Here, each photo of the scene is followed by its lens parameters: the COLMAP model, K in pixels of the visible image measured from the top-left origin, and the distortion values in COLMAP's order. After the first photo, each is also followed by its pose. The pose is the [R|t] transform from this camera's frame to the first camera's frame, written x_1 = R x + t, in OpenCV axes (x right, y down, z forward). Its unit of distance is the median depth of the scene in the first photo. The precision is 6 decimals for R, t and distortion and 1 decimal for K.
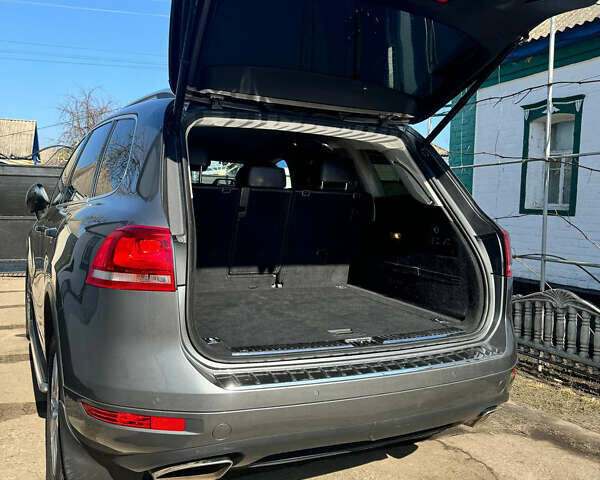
lens RADIAL K [[550.2, 0, 300.0], [0, 550.2, 240.0], [0, 0, 1]] dist [0.007572, -0.067793]
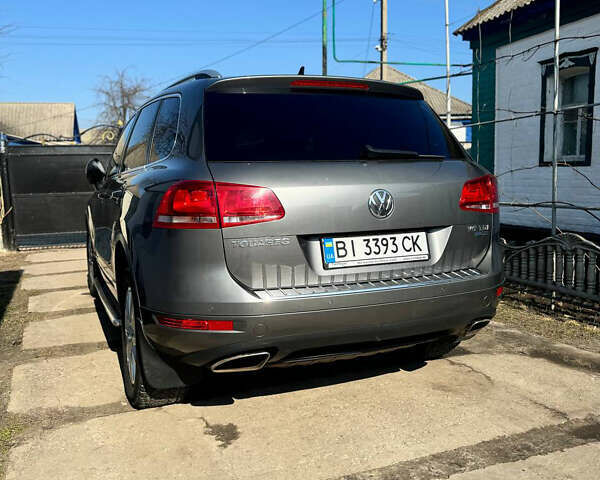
lens RADIAL K [[550.2, 0, 300.0], [0, 550.2, 240.0], [0, 0, 1]] dist [0.007572, -0.067793]
pose [[0.996875, -0.041246, -0.067376, 0.019137], [0.044927, 0.997526, 0.054065, 0.021824], [0.064980, -0.056923, 0.996262, -0.113712]]
